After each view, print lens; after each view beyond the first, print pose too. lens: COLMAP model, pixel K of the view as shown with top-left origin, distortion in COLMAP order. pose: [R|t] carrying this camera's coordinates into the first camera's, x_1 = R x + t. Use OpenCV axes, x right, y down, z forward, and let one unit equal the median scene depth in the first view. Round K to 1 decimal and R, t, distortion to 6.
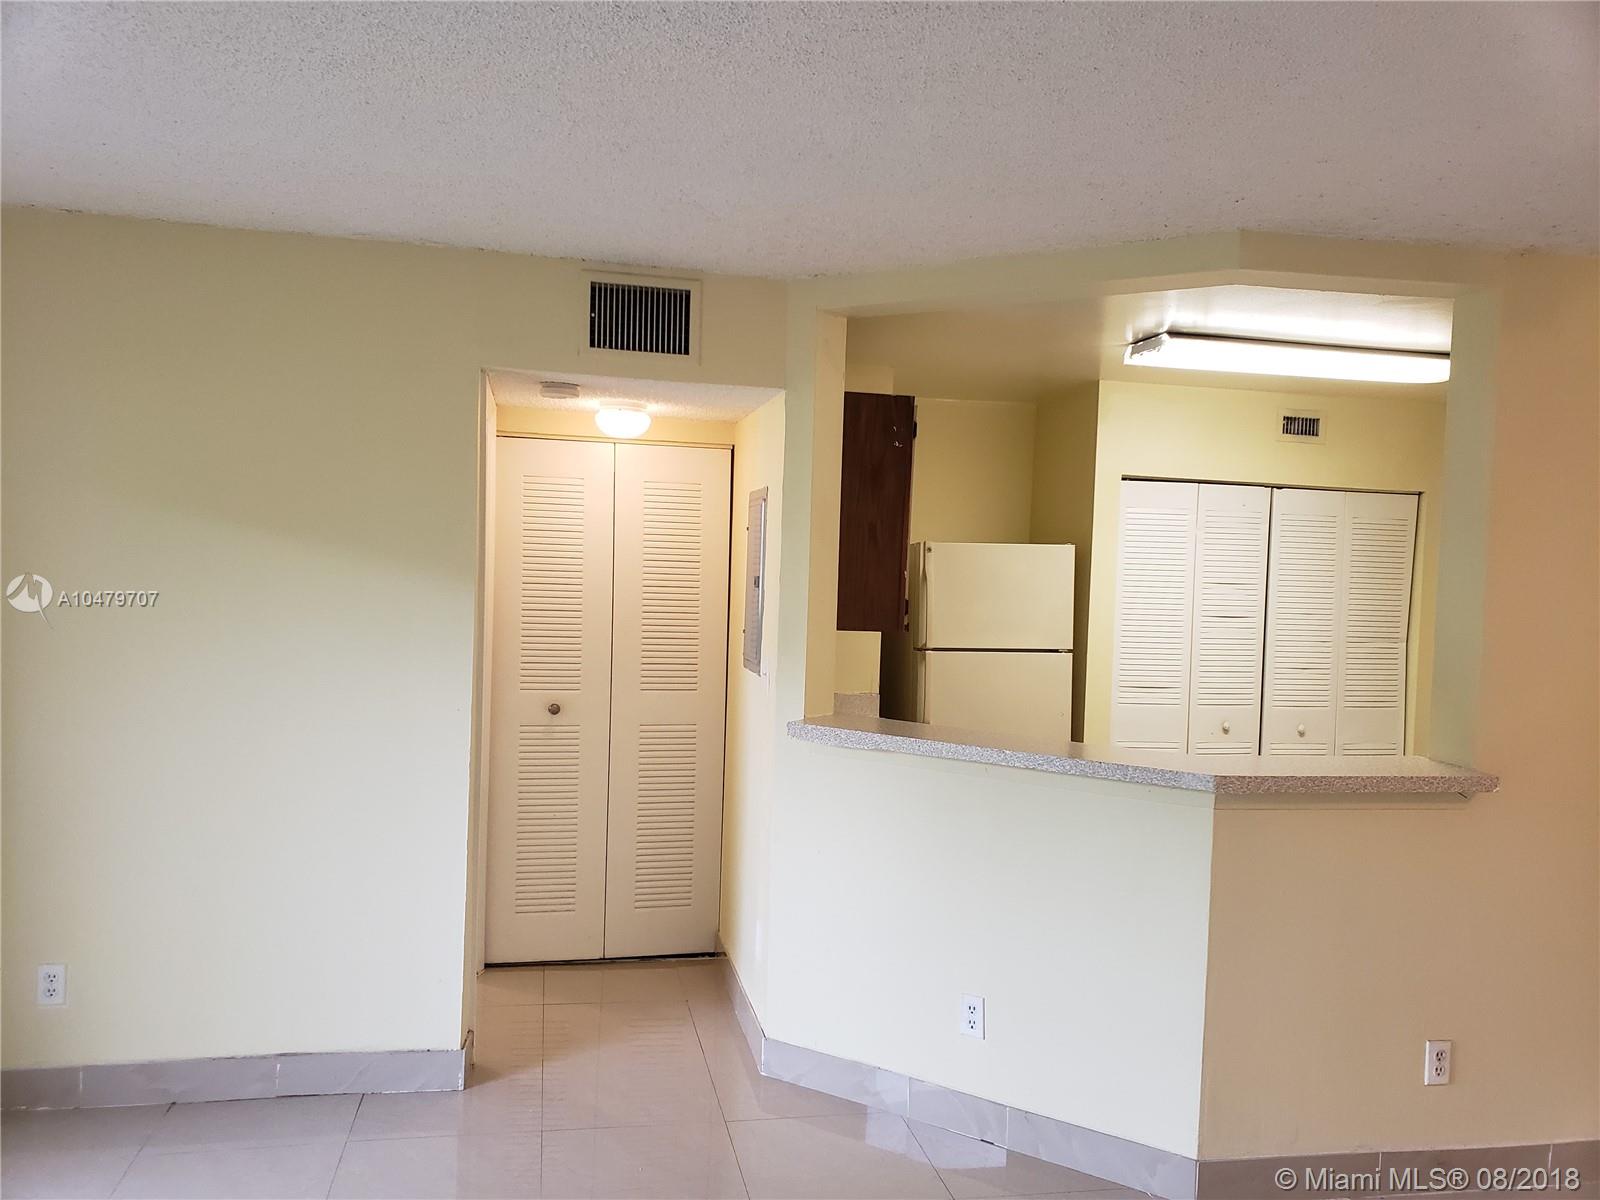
lens RADIAL K [[1223.7, 0, 800.8], [0, 1223.7, 641.6], [0, 0, 1]] dist [0.068428, -0.143540]
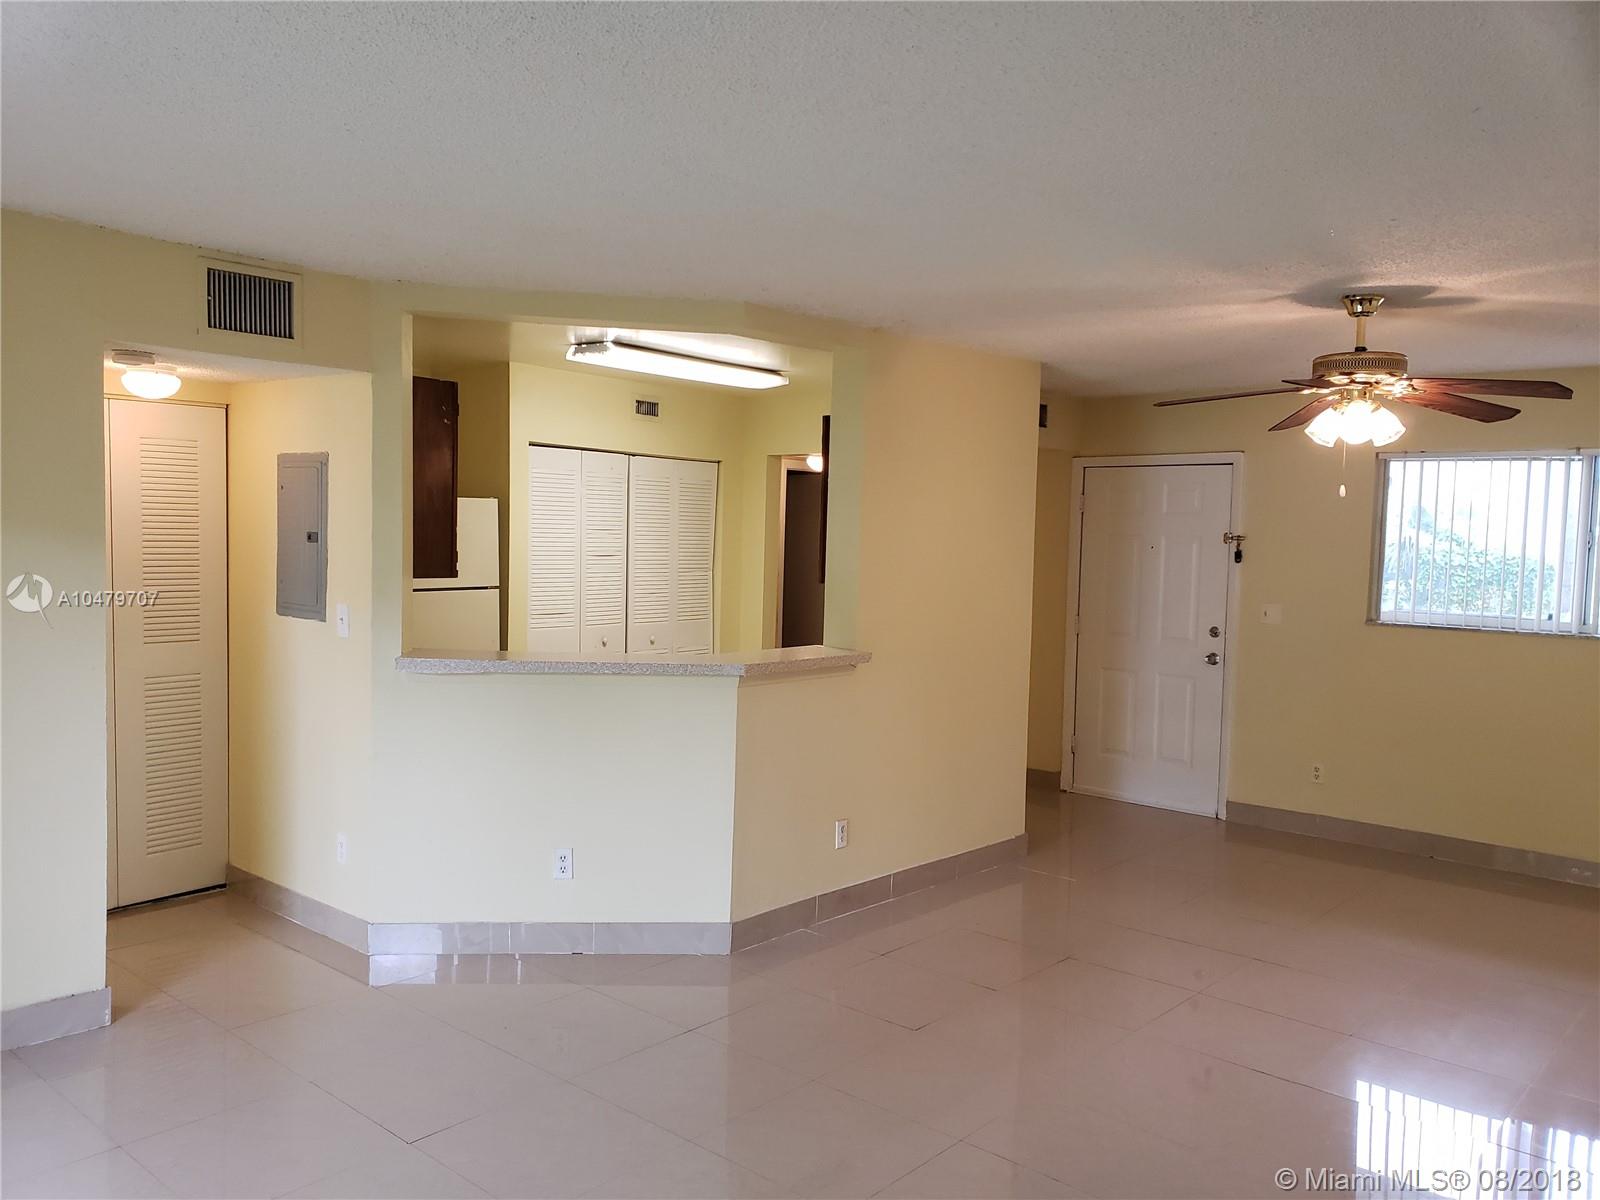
lens RADIAL K [[1191.3, 0, 799.9], [0, 1191.3, 656.5], [0, 0, 1]] dist [-0.002792, -0.103509]
pose [[0.778530, -0.078441, 0.622686, -0.396411], [0.034404, 0.996001, 0.082454, -0.015402], [-0.626663, -0.042770, 0.778115, -0.139096]]
